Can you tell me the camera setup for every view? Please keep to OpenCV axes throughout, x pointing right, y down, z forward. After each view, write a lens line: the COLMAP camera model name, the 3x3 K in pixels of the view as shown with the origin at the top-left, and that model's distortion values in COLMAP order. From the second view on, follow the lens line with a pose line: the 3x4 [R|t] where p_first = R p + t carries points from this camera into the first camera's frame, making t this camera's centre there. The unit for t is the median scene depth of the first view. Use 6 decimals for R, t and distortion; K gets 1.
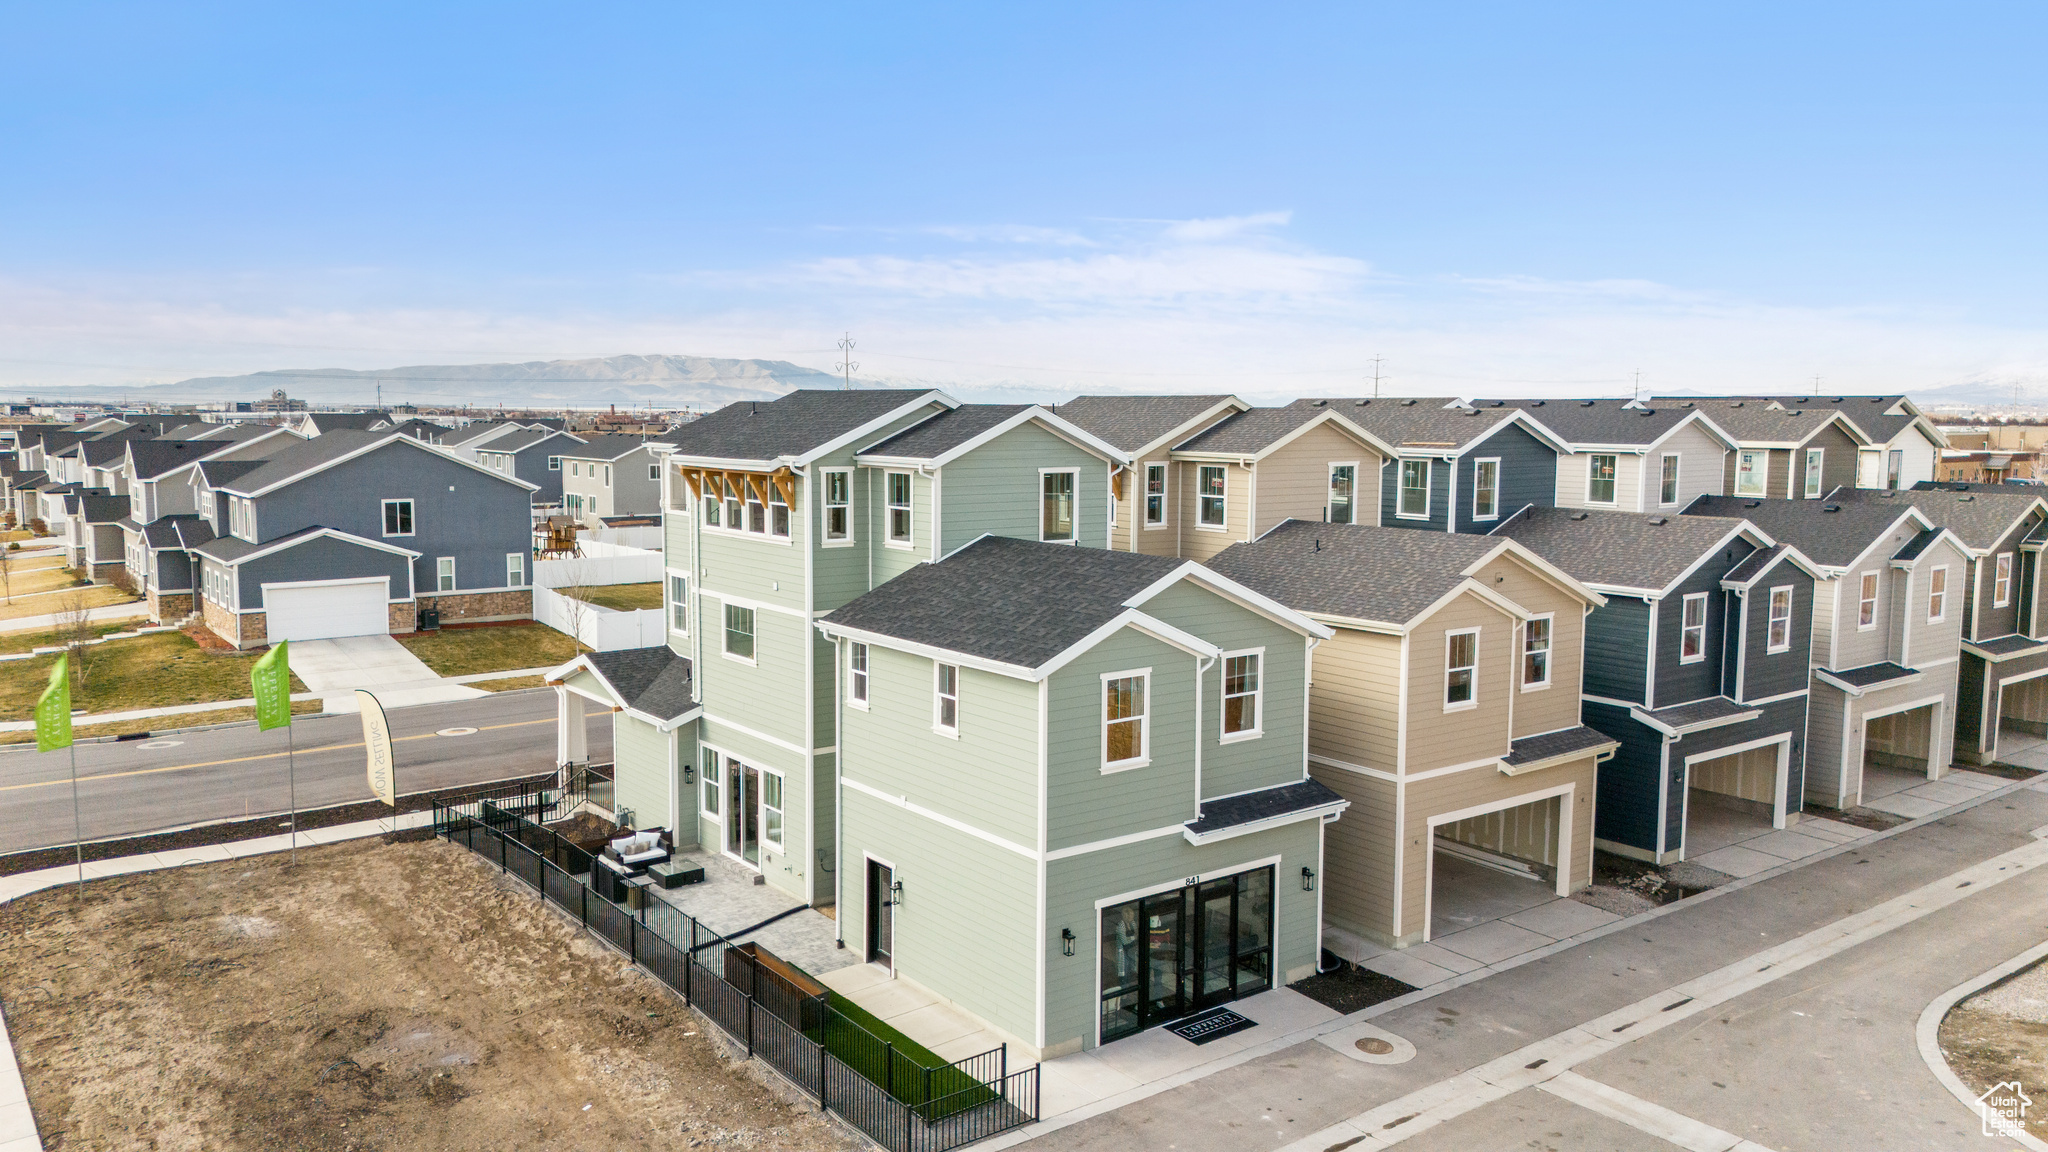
lens RADIAL K [[1502.7, 0, 1023.2], [0, 1502.7, 568.6], [0, 0, 1]] dist [0.055292, -0.035292]
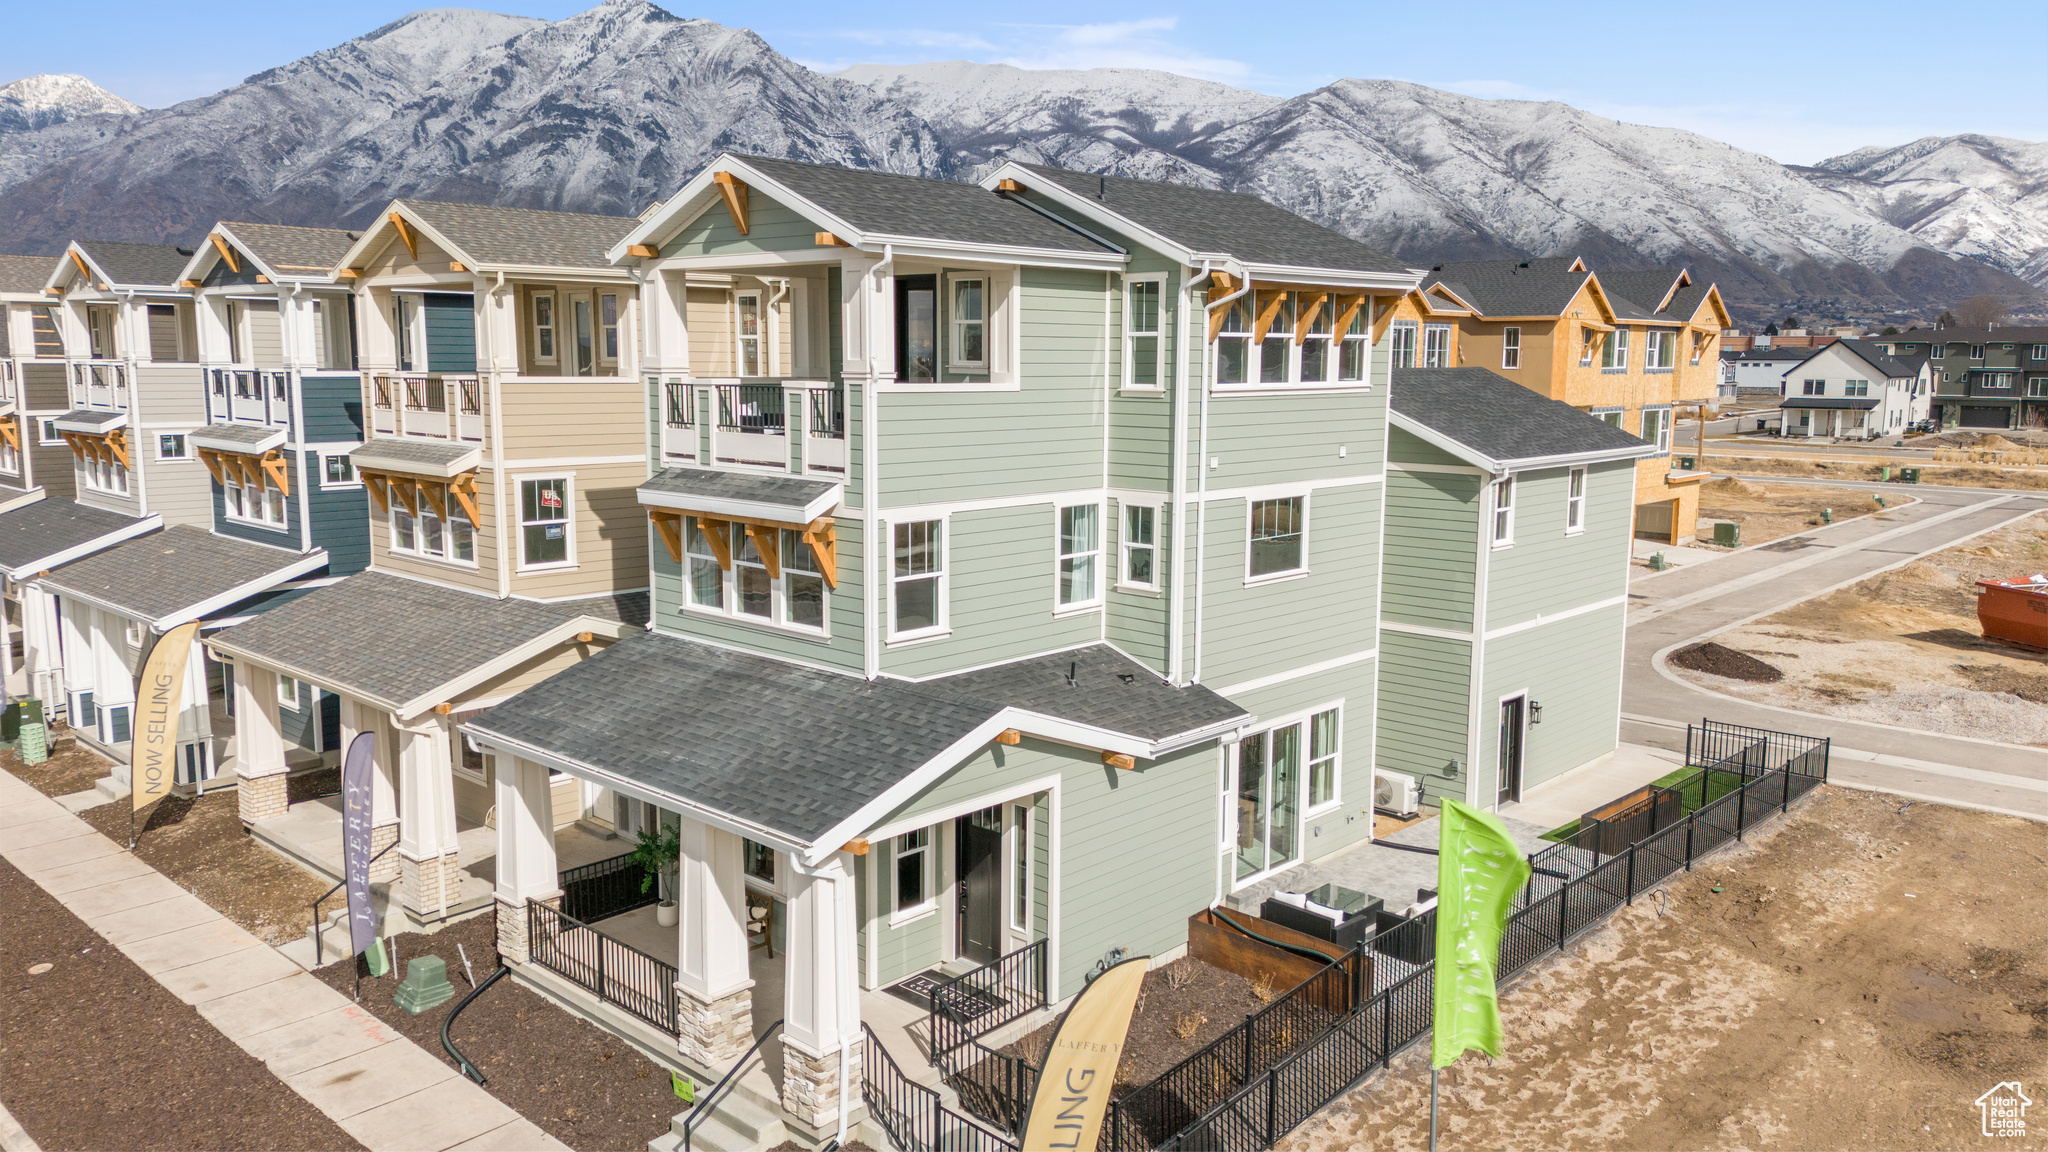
lens RADIAL K [[1502.7, 0, 1024.1], [0, 1502.7, 576.3], [0, 0, 1]] dist [0.055292, -0.035292]
pose [[-0.156723, -0.154279, 0.975518, -1.031142], [0.099275, 0.980261, 0.170978, -0.082551], [-0.982641, 0.123641, -0.138313, 1.505229]]
